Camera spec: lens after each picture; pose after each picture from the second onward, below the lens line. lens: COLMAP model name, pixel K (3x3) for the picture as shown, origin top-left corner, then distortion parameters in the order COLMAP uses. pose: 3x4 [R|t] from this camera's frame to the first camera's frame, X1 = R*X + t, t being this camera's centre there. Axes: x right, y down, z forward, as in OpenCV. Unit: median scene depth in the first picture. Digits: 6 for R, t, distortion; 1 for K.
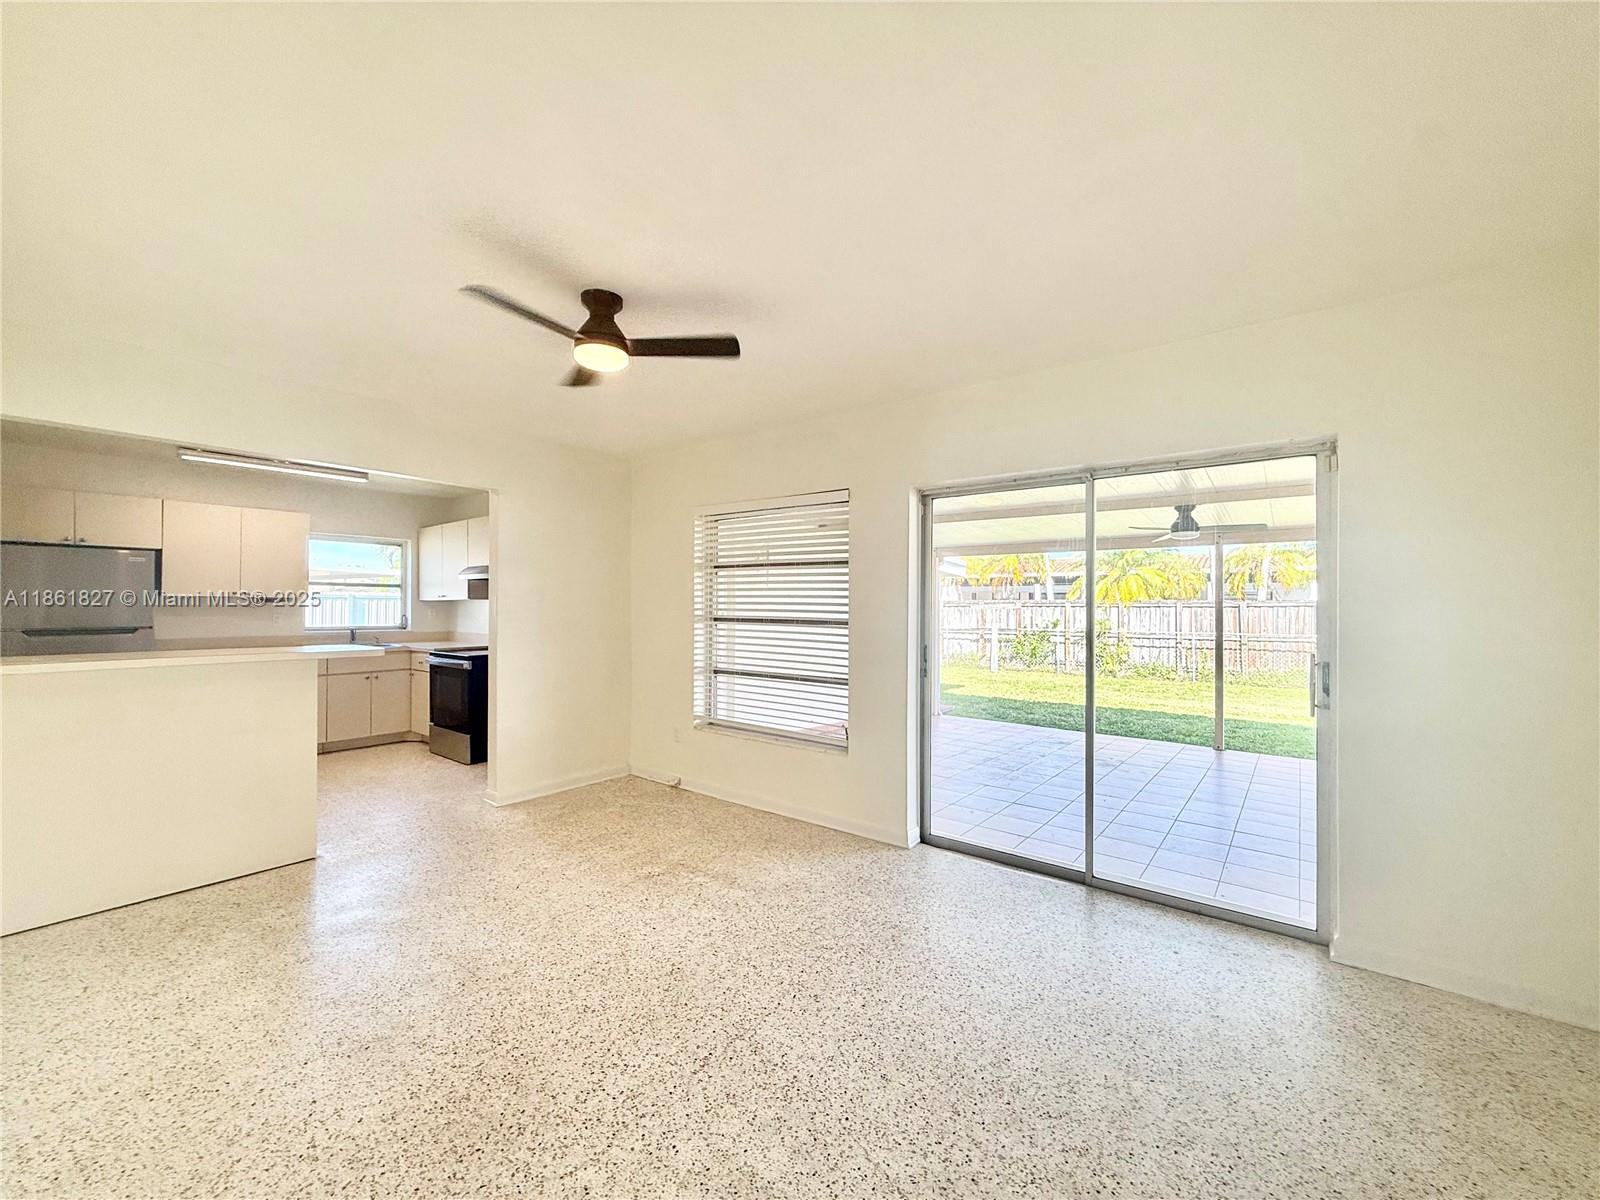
lens RADIAL K [[642.7, 0, 797.3], [0, 642.7, 604.0], [0, 0, 1]] dist [-0.000139, 0.000132]
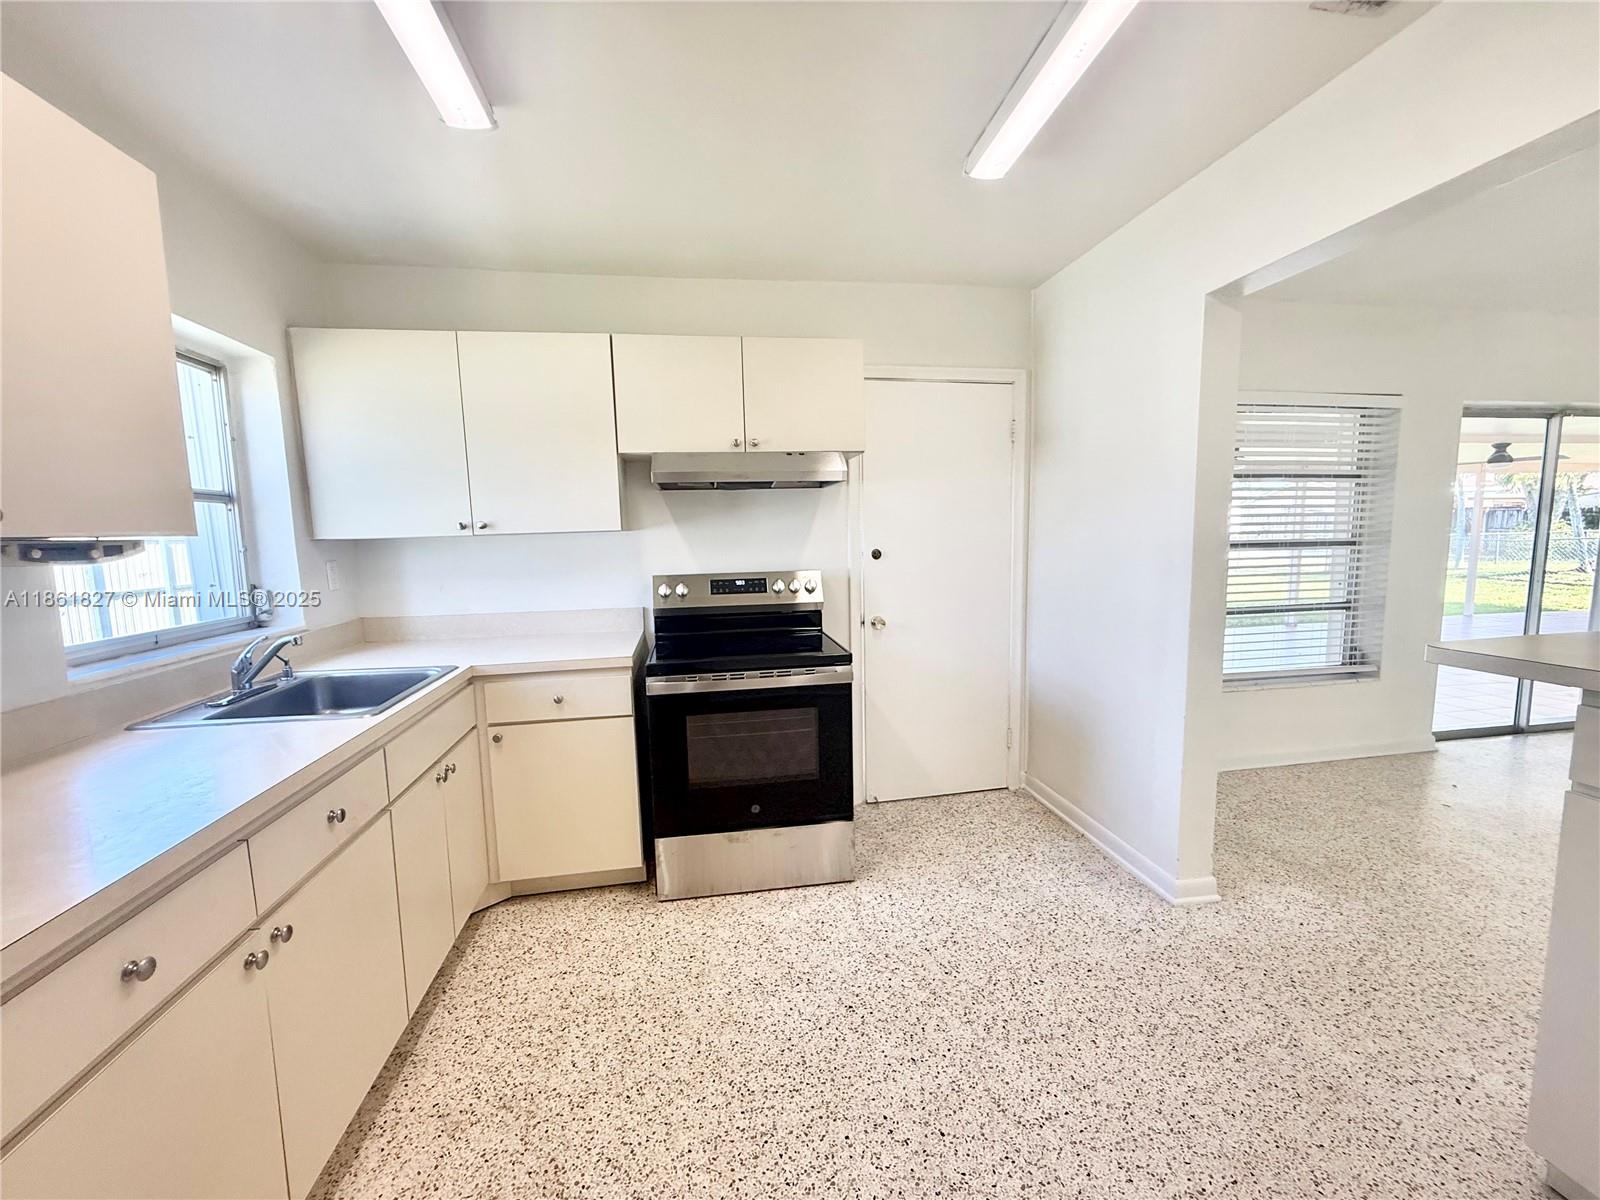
lens RADIAL K [[642.7, 0, 796.3], [0, 642.7, 603.0], [0, 0, 1]] dist [-0.000139, 0.000132]
pose [[0.667613, -0.102361, 0.737438, -1.168591], [0.022635, 0.992836, 0.117320, -0.011514], [-0.744164, -0.061633, 0.665148, 0.983492]]
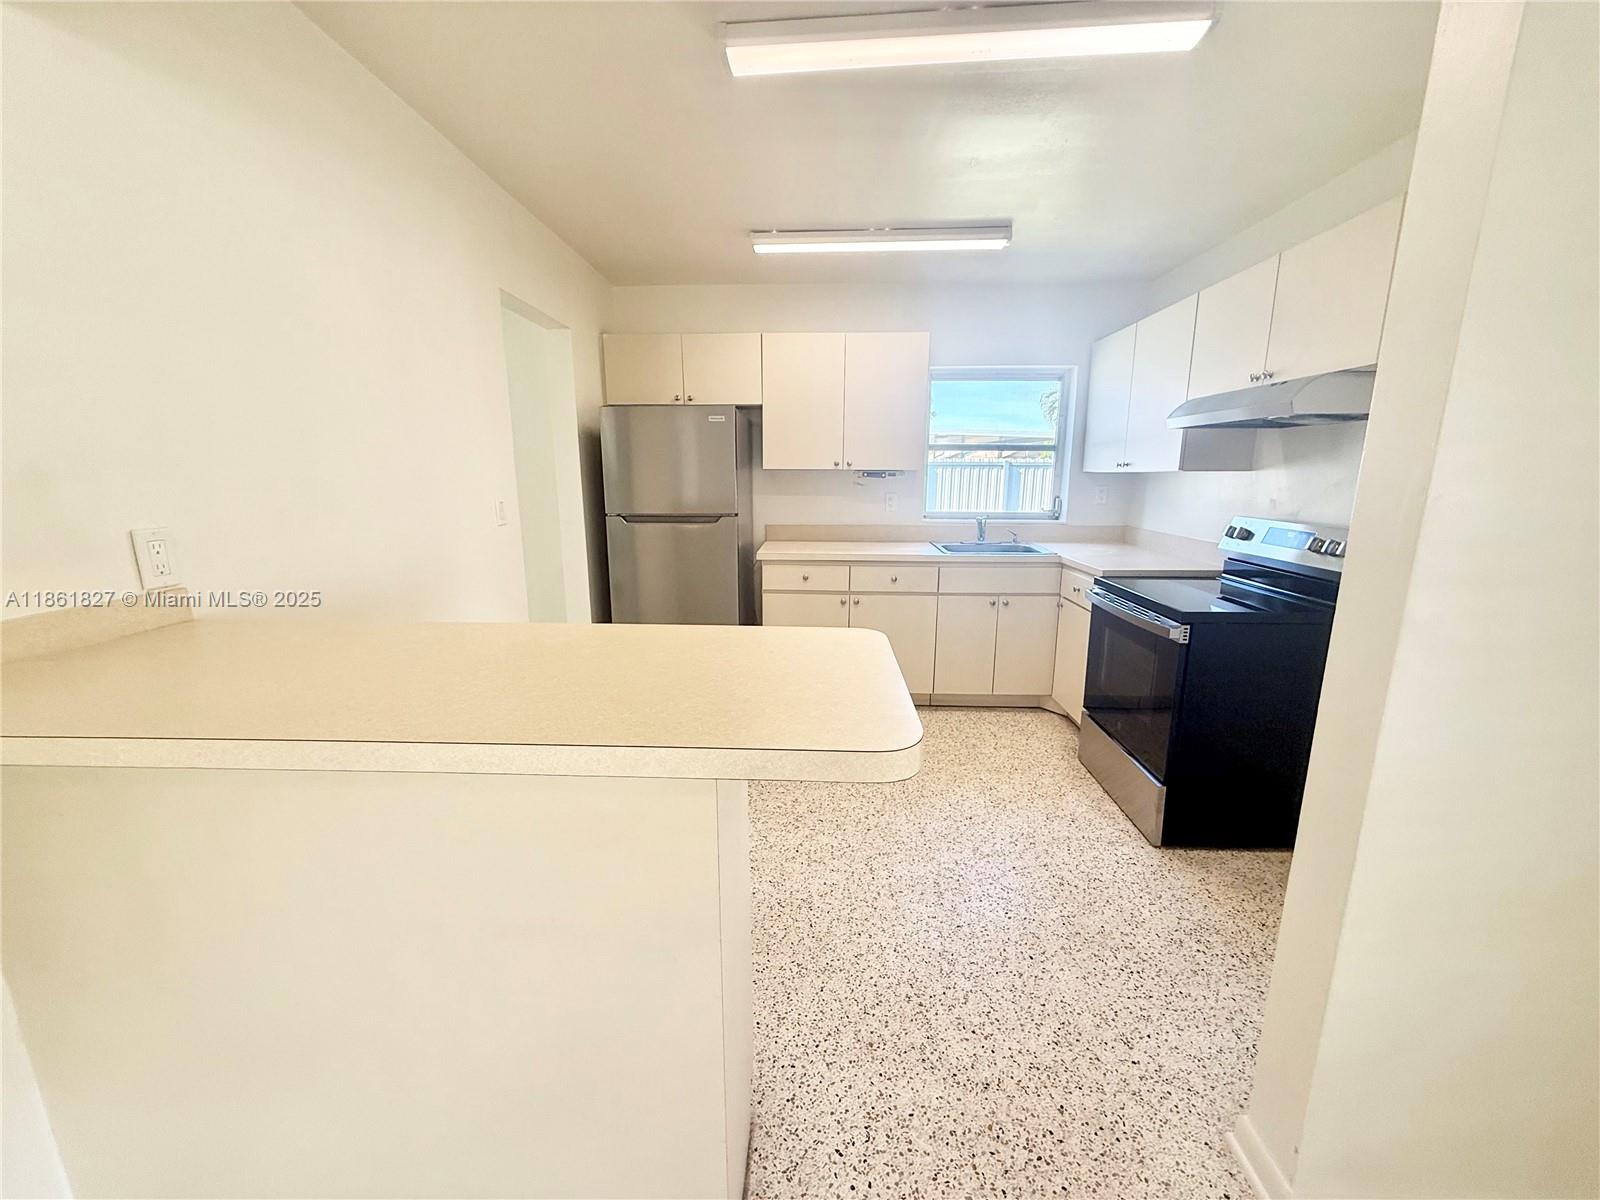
lens RADIAL K [[642.7, 0, 790.0], [0, 642.7, 598.8], [0, 0, 1]] dist [-0.000139, 0.000132]
pose [[0.582159, 0.157272, -0.797720, -0.443697], [0.004457, 0.980482, 0.196557, -0.014874], [0.813063, -0.117983, 0.570095, 0.746868]]
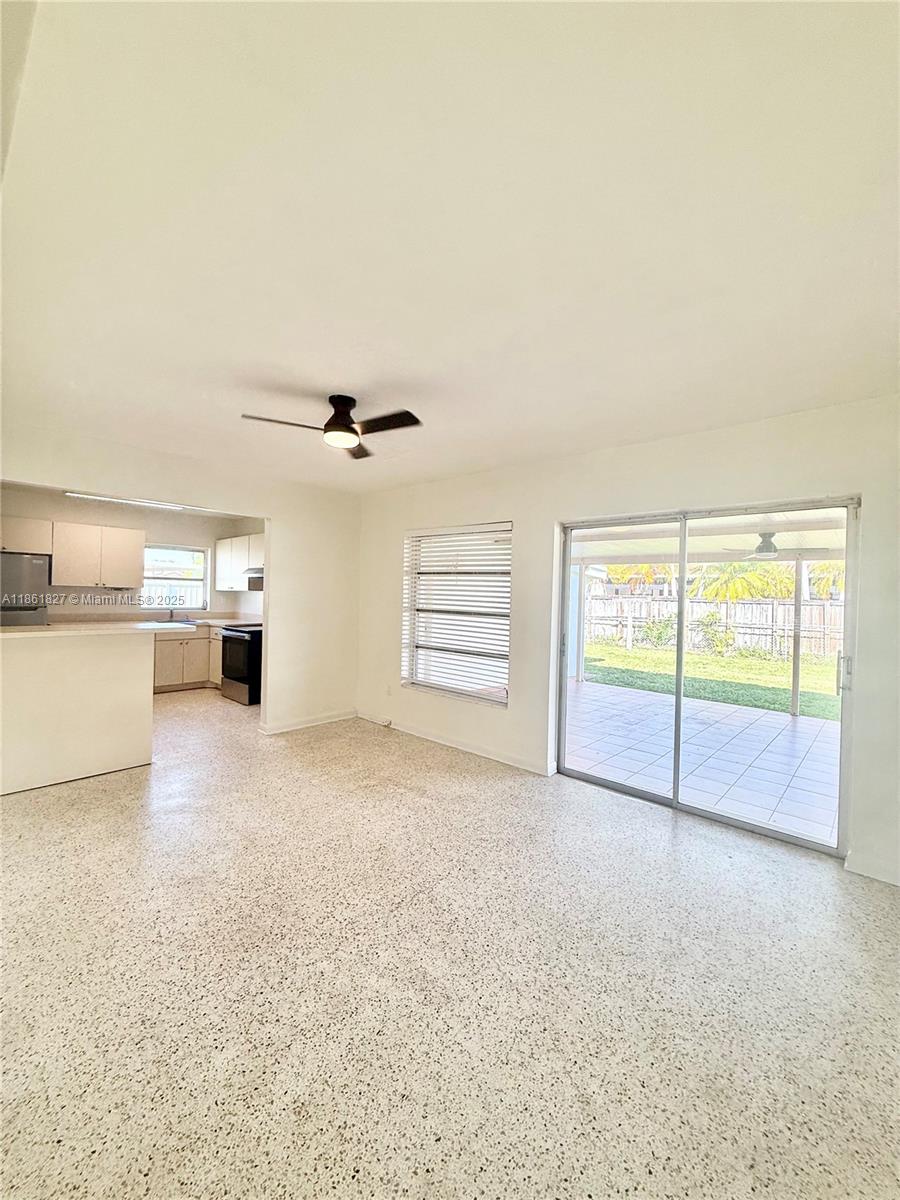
lens RADIAL K [[482.0, 0, 447.8], [0, 482.0, 597.7], [0, 0, 1]] dist [-0.000139, 0.000132]
pose [[0.996973, 0.020918, -0.074884, 0.021755], [-0.020113, 0.999732, 0.011494, -0.020019], [0.075104, -0.009953, 0.997126, -0.066494]]
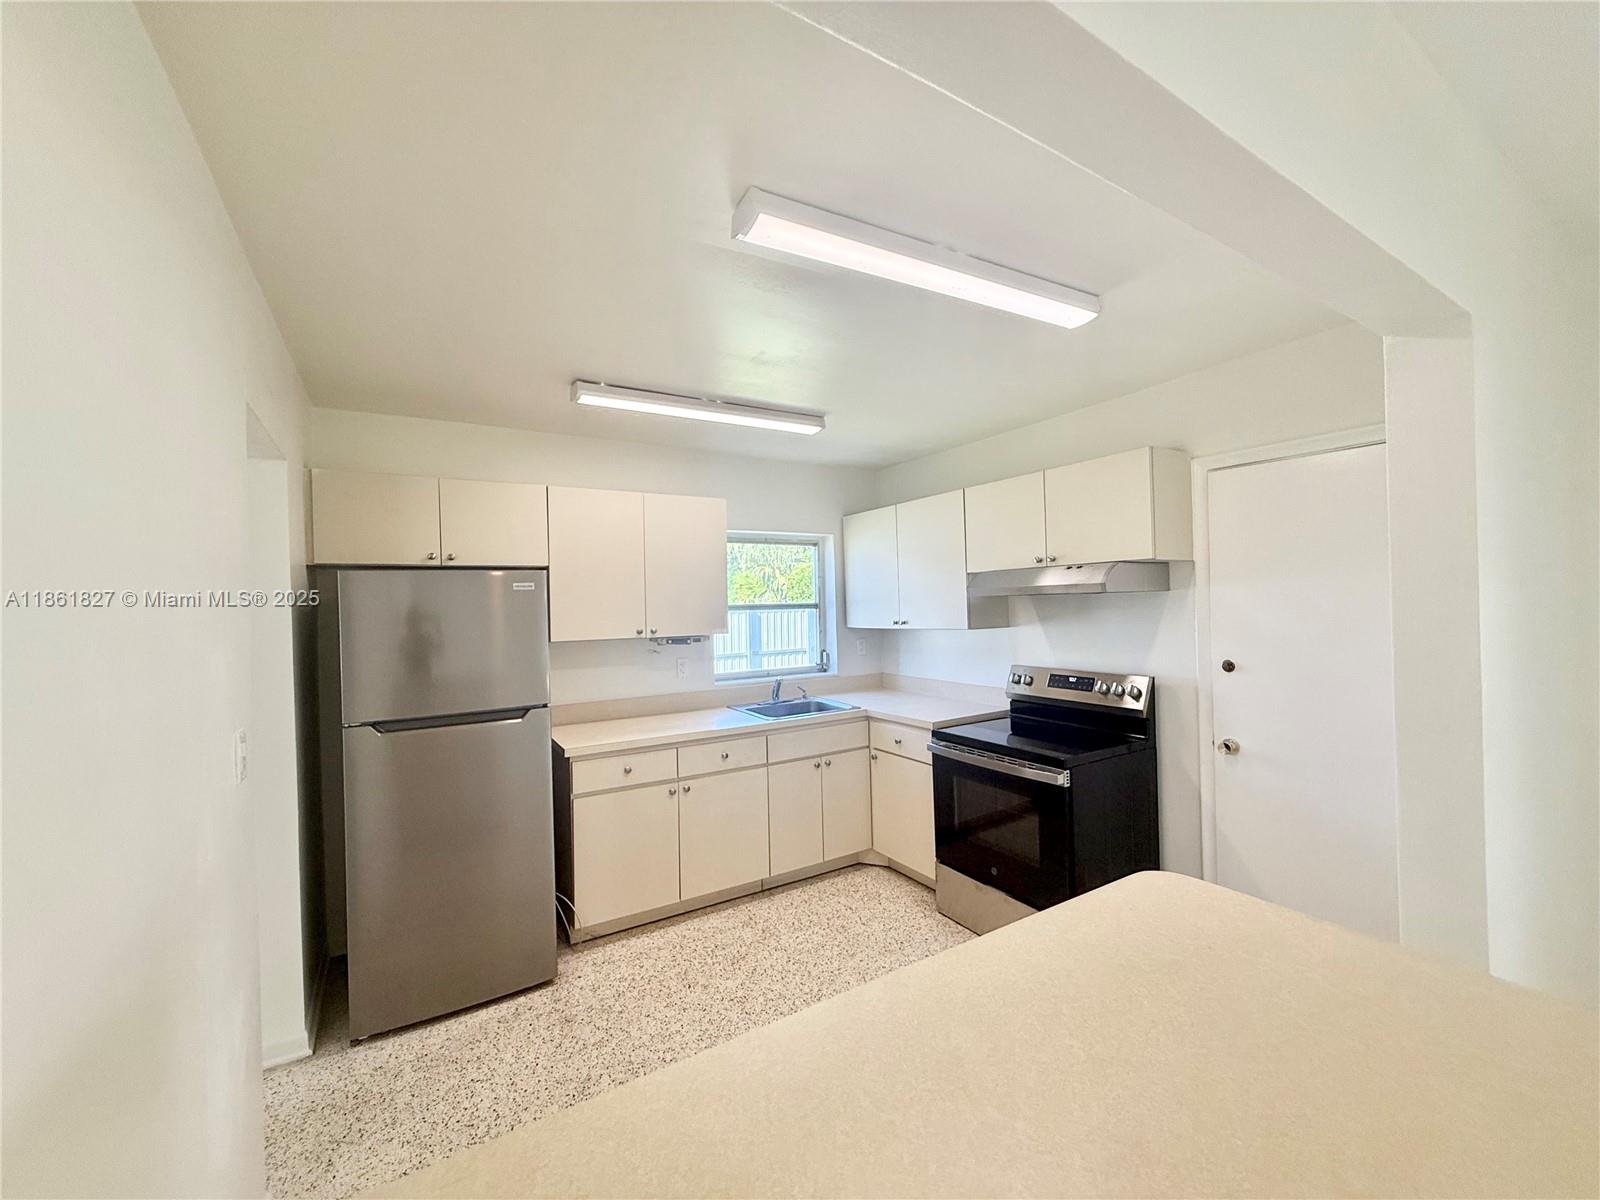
lens RADIAL K [[642.7, 0, 792.3], [0, 642.7, 598.4], [0, 0, 1]] dist [-0.000139, 0.000132]
pose [[0.936659, -0.030896, -0.348876, -0.715647], [0.030510, 0.999513, -0.006605, -0.056007], [0.348910, -0.004458, 0.937145, 0.649382]]
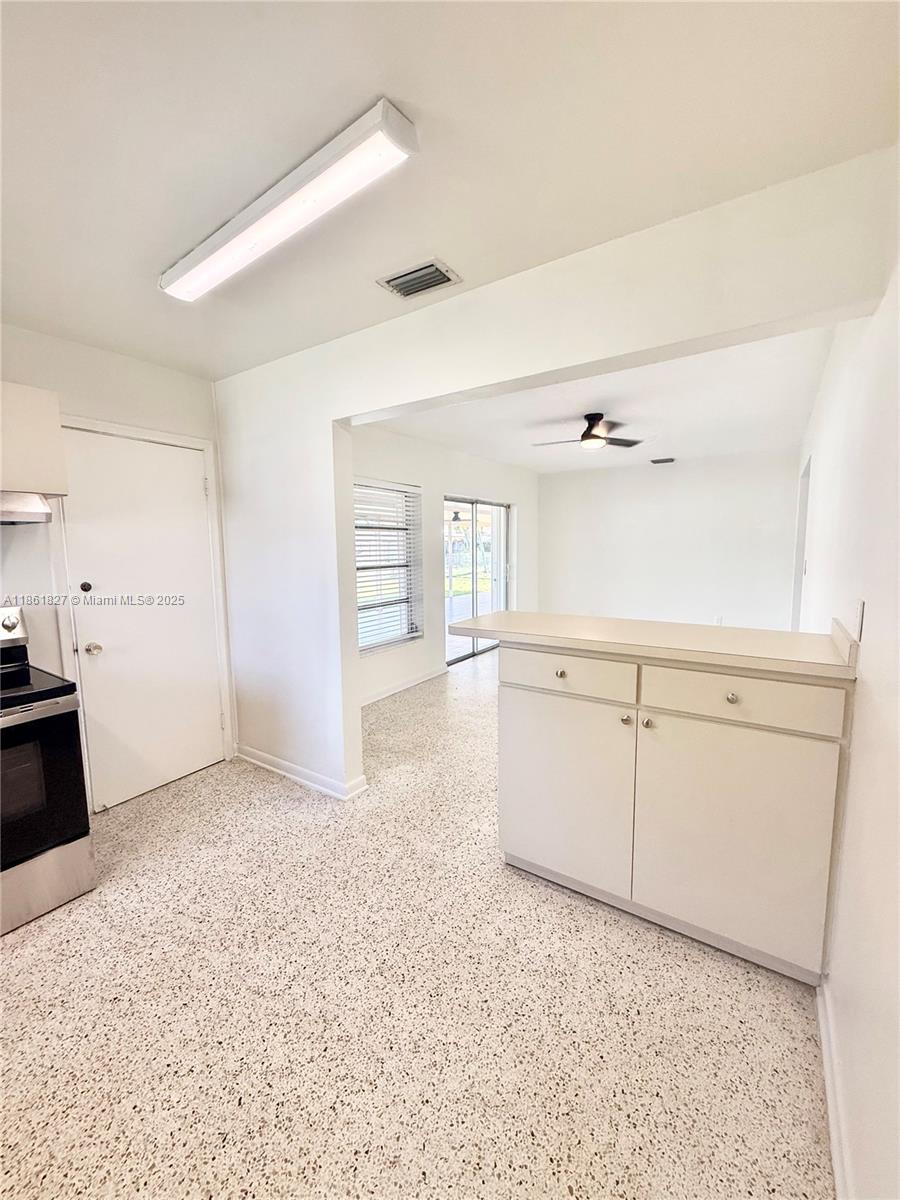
lens RADIAL K [[482.0, 0, 450.5], [0, 482.0, 596.6], [0, 0, 1]] dist [-0.000139, 0.000132]
pose [[-0.083752, -0.112781, 0.990084, -1.203604], [0.009174, 0.993445, 0.113940, -0.032883], [-0.996444, 0.018626, -0.082168, 1.000202]]
